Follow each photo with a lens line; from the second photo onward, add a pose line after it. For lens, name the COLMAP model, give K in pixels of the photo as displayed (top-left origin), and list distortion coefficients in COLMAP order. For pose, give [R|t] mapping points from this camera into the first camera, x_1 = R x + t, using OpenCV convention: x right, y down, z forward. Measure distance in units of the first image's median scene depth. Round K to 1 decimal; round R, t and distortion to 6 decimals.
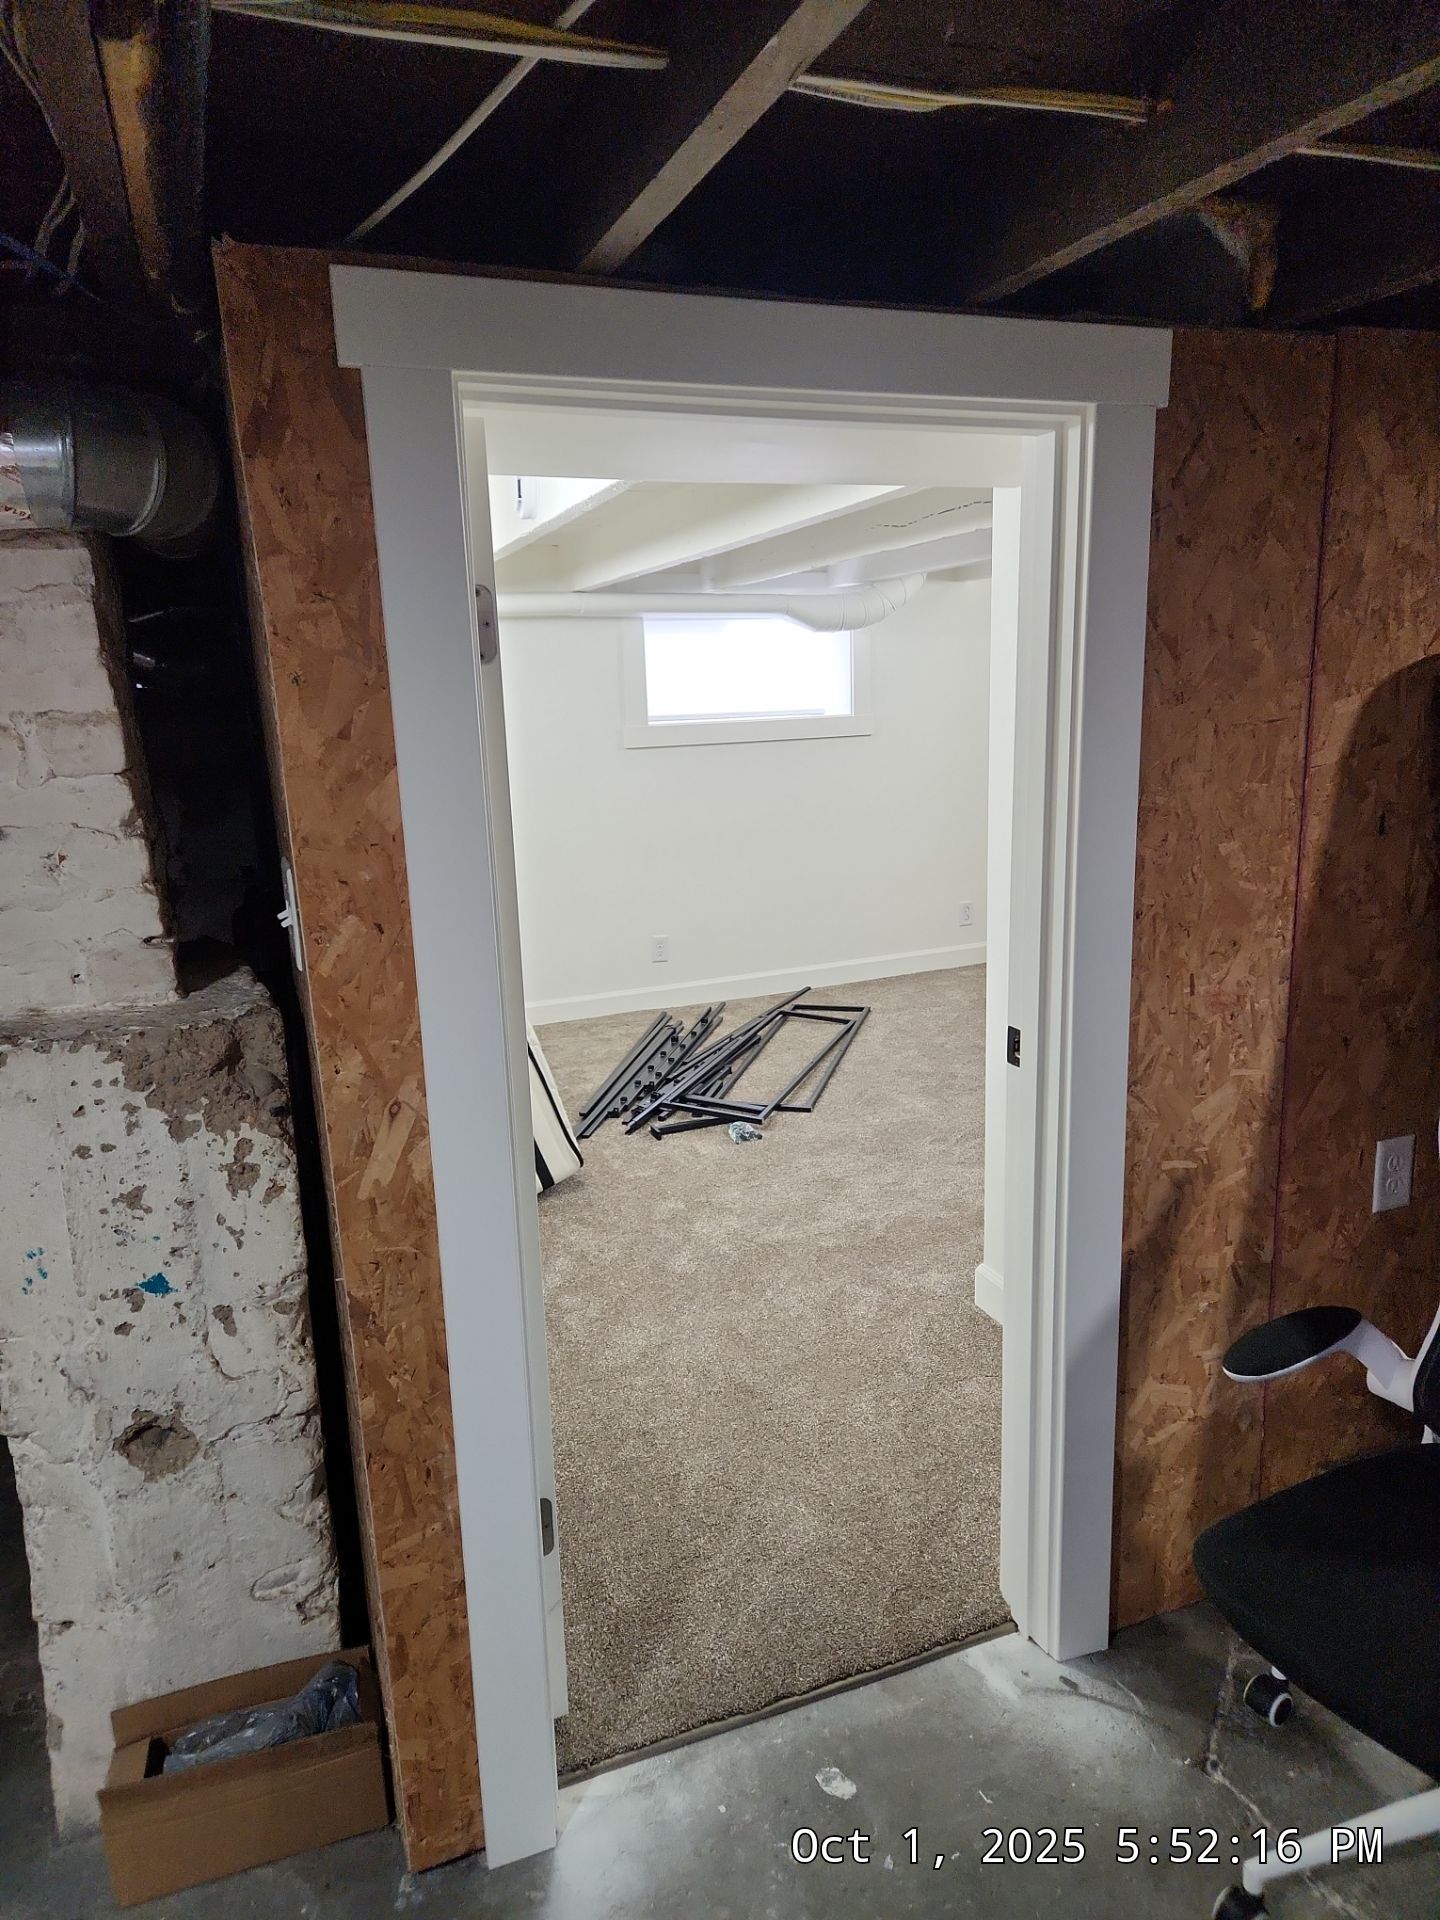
lens RADIAL K [[1265.9, 0, 717.6], [0, 1265.9, 949.6], [0, 0, 1]] dist [0.082143, -0.069241]
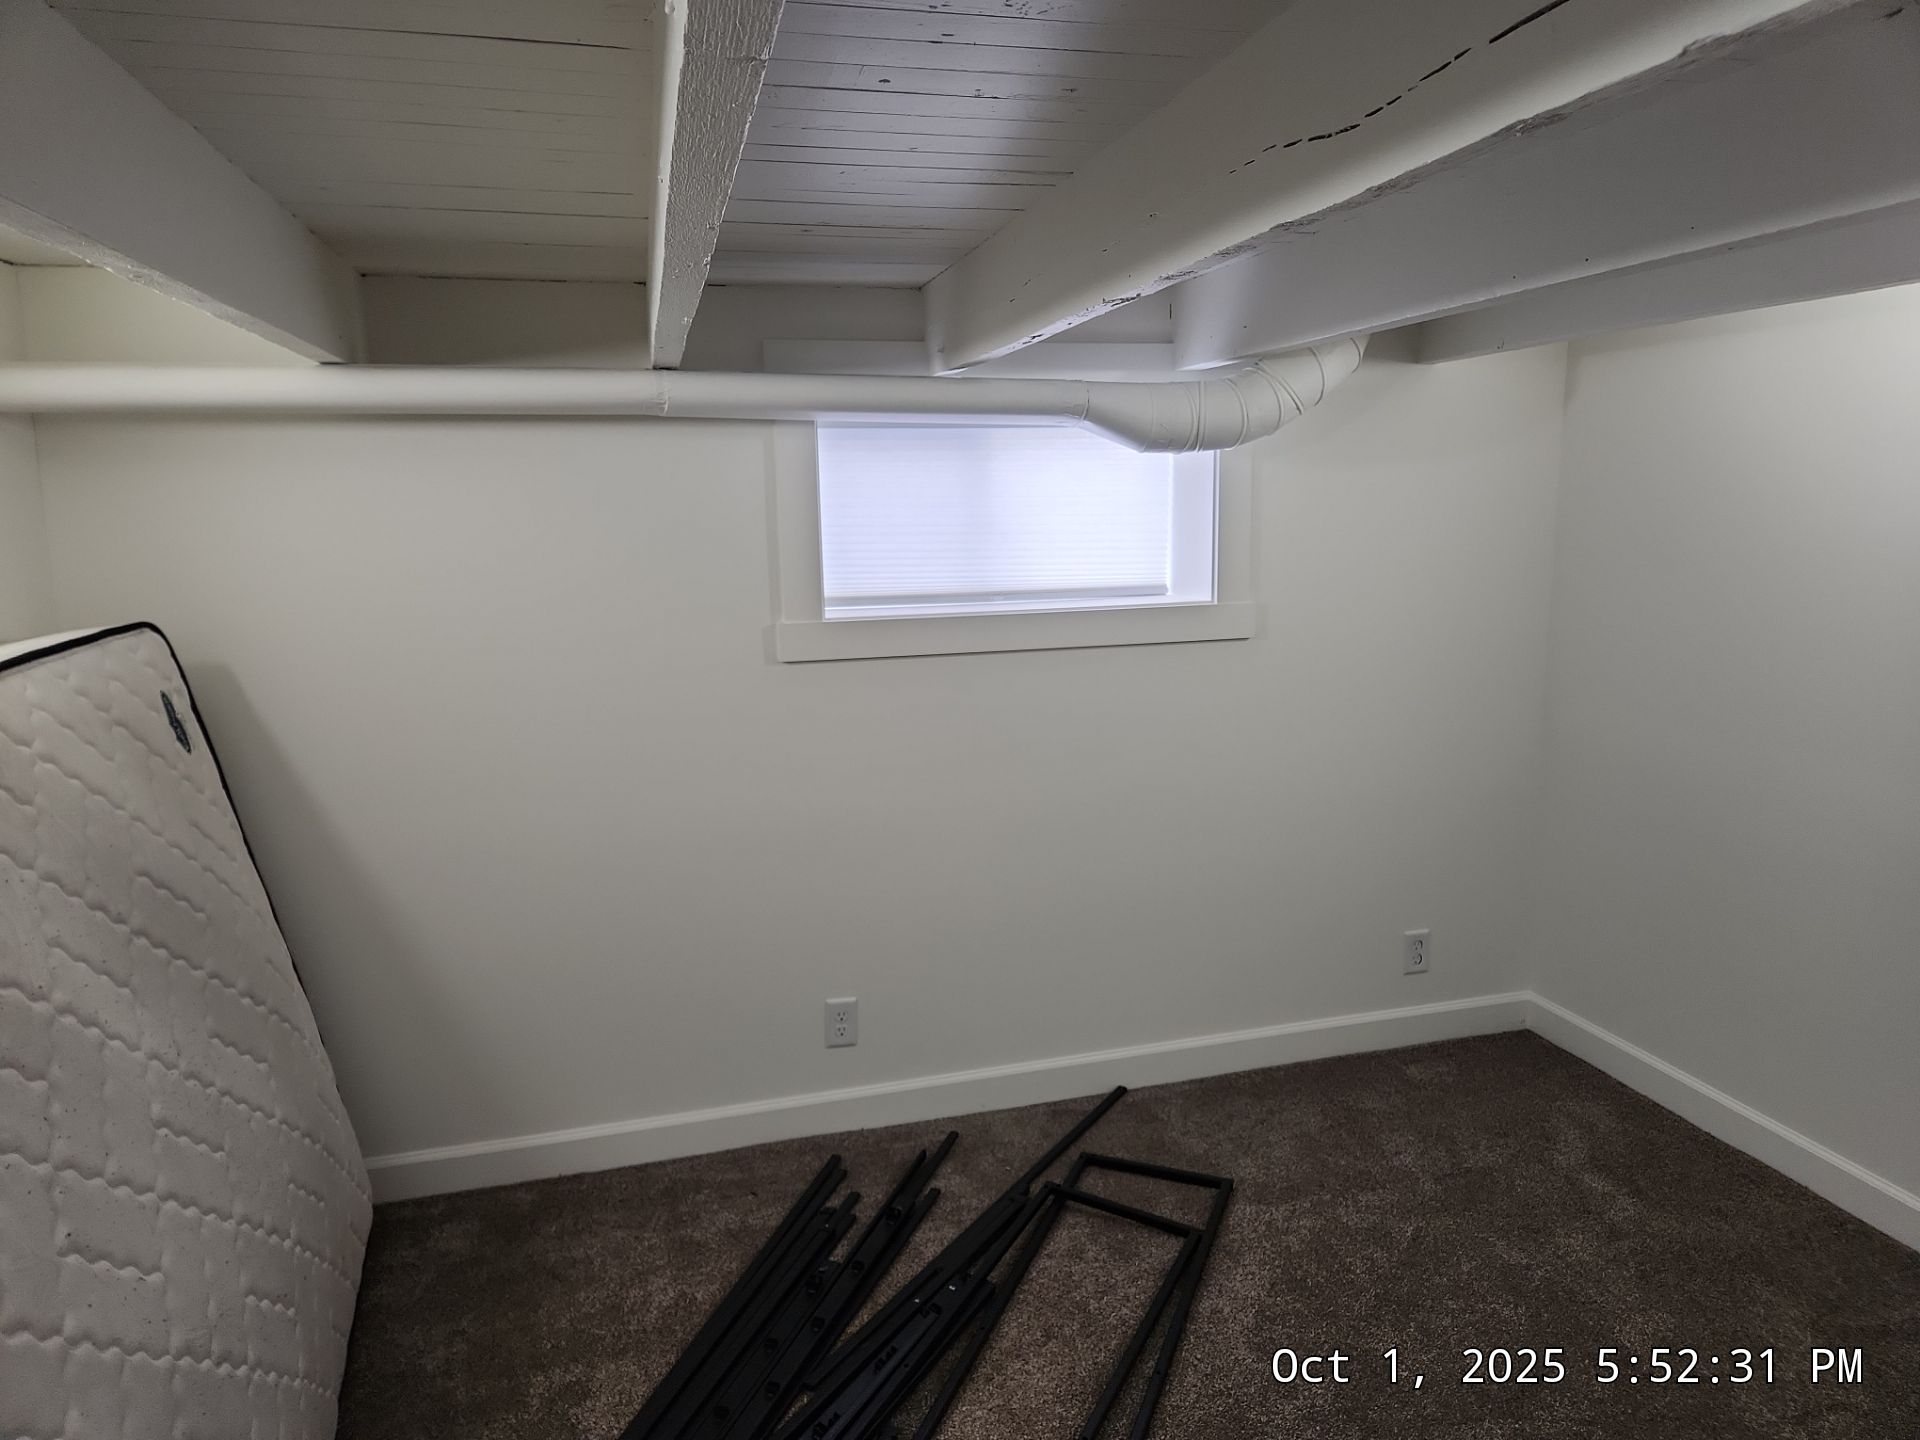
lens RADIAL K [[1265.9, 0, 960.0], [0, 1265.9, 720.0], [0, 0, 1]] dist [0.082143, -0.069241]
pose [[0.993739, 0.033303, -0.106643, 0.043117], [-0.037638, 0.998534, -0.038903, -0.081654], [0.105192, 0.042673, 0.993536, 0.335152]]
